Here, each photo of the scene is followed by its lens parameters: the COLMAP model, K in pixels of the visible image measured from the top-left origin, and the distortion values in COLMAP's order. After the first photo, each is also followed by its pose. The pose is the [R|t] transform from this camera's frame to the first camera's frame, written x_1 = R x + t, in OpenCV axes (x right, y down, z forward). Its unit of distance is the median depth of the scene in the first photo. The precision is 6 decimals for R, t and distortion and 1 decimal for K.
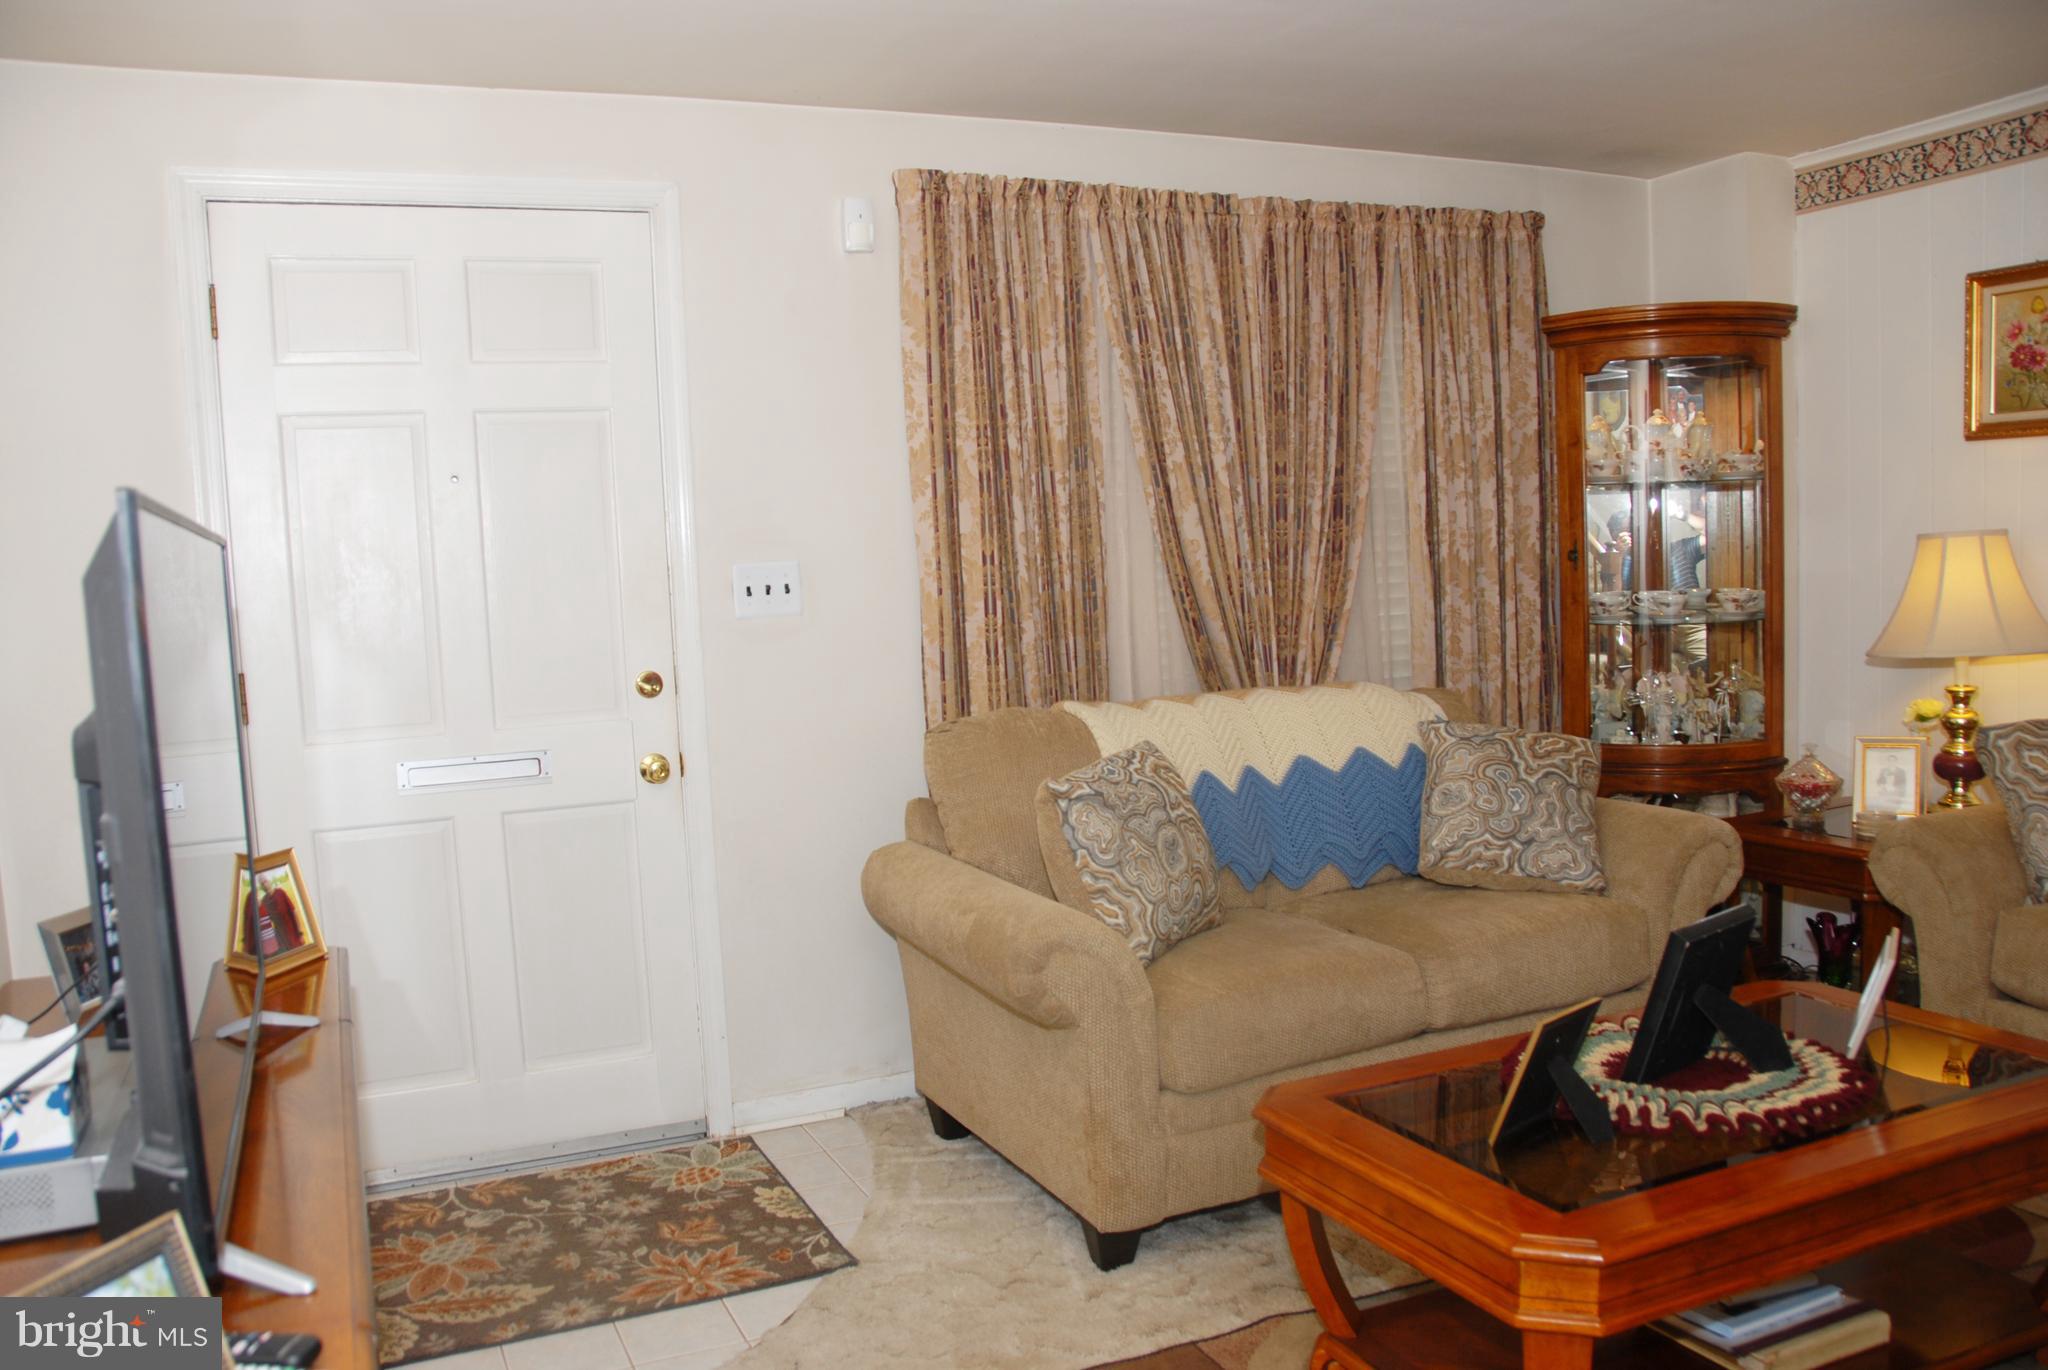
lens RADIAL K [[1595.4, 0, 1026.2], [0, 1595.4, 730.8], [0, 0, 1]] dist [-0.200959, 0.084915]
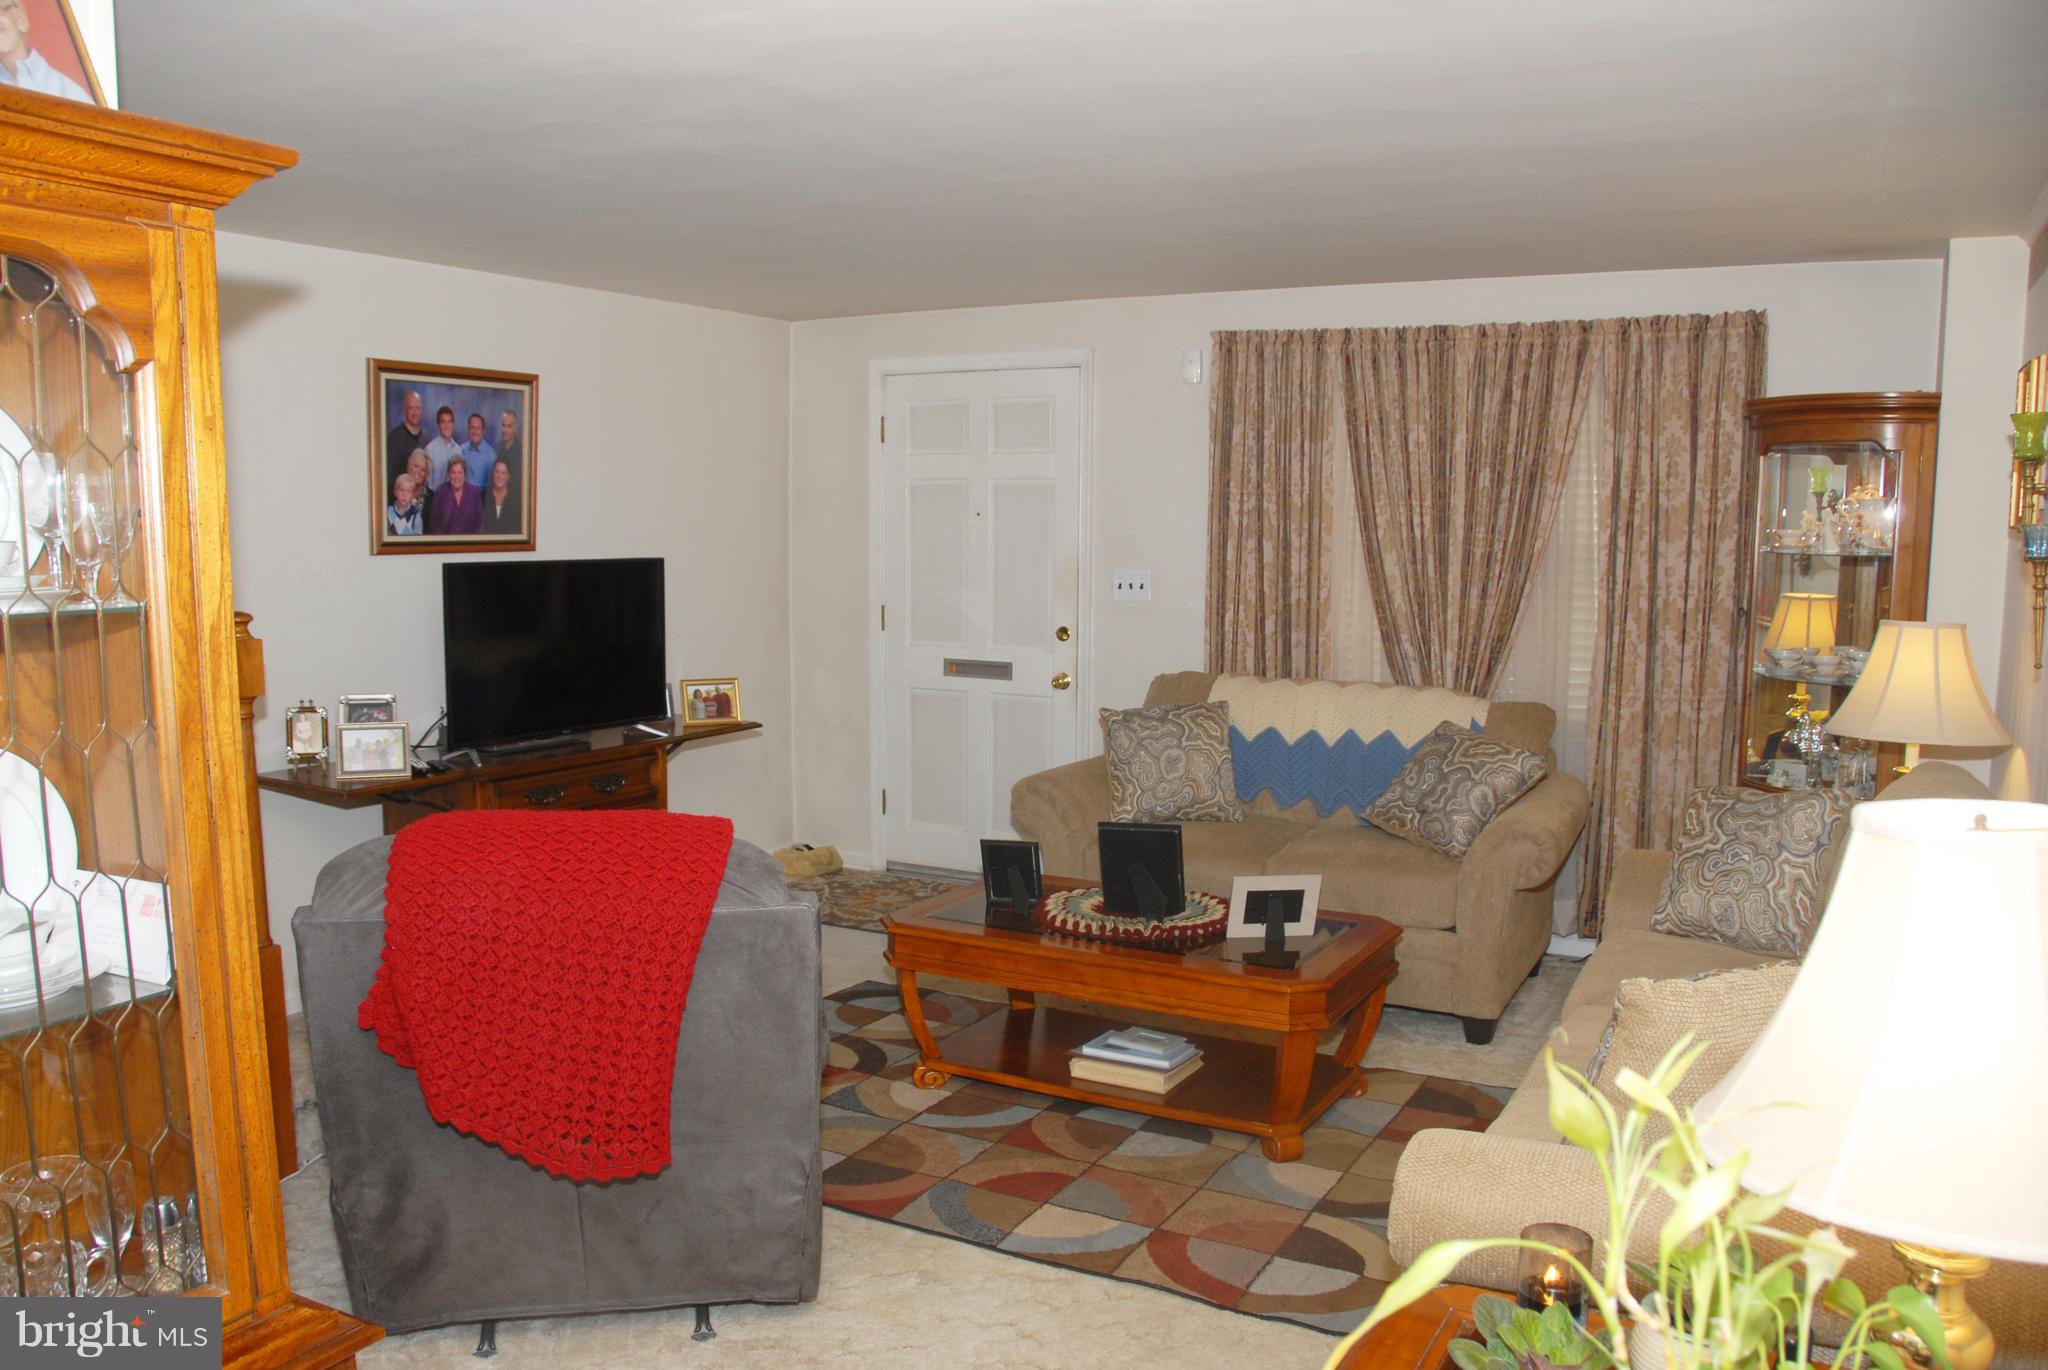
lens RADIAL K [[1595.4, 0, 1026.2], [0, 1595.4, 730.8], [0, 0, 1]] dist [-0.200959, 0.084915]
pose [[0.597410, 0.155372, -0.786741, 1.104707], [-0.117015, 0.987441, 0.106153, -0.100852], [0.793353, 0.028644, 0.608088, -0.119021]]
